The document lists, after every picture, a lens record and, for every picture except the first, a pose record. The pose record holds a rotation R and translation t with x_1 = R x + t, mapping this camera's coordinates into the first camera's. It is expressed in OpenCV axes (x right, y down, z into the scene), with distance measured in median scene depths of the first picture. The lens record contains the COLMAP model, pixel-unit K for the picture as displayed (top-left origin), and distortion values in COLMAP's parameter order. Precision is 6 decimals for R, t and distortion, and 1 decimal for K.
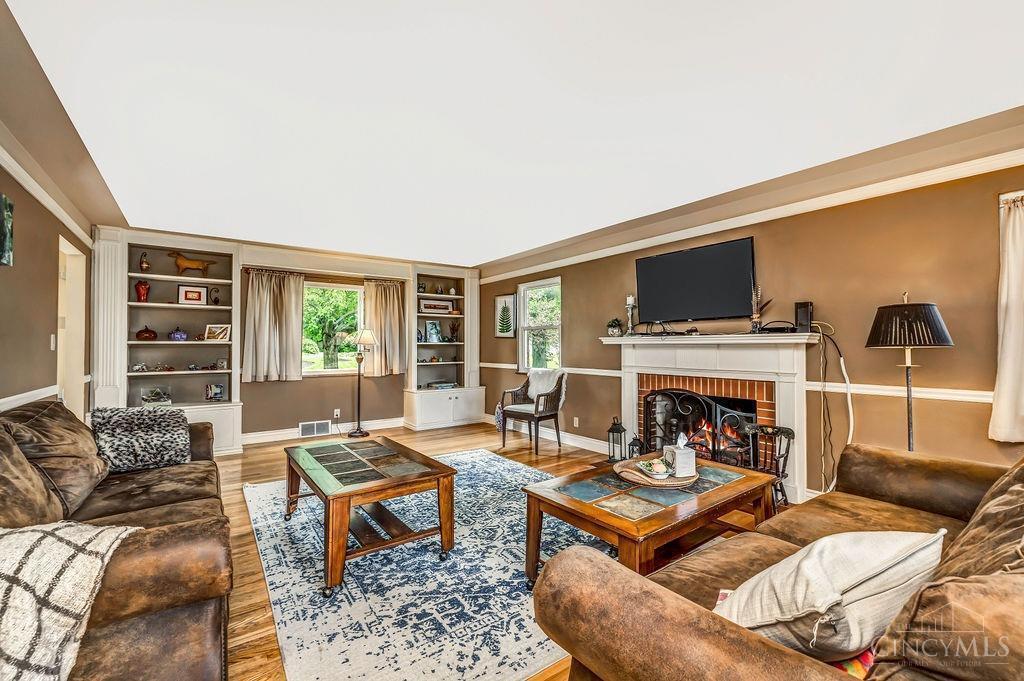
lens RADIAL K [[428.4, 0, 509.0], [0, 428.4, 339.4], [0, 0, 1]] dist [-0.001632, 0.000256]
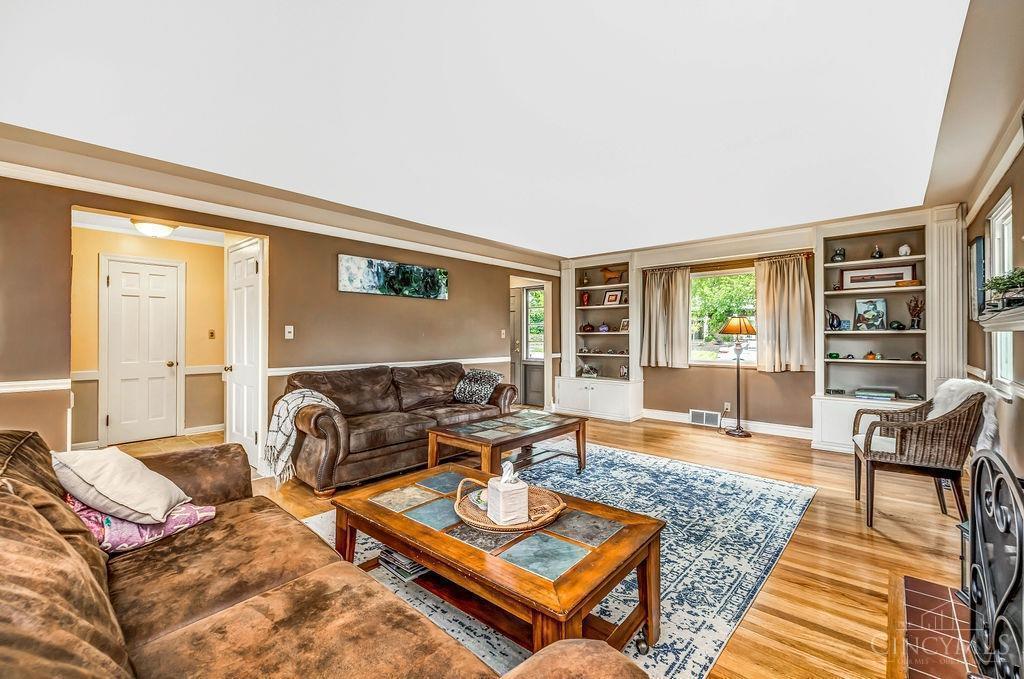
lens RADIAL K [[428.4, 0, 508.7], [0, 428.4, 338.1], [0, 0, 1]] dist [-0.001632, 0.000256]
pose [[0.213228, 0.007490, -0.976974, 0.494770], [0.016771, 0.999795, 0.011325, 0.001920], [0.976858, -0.018799, 0.213059, 0.387587]]
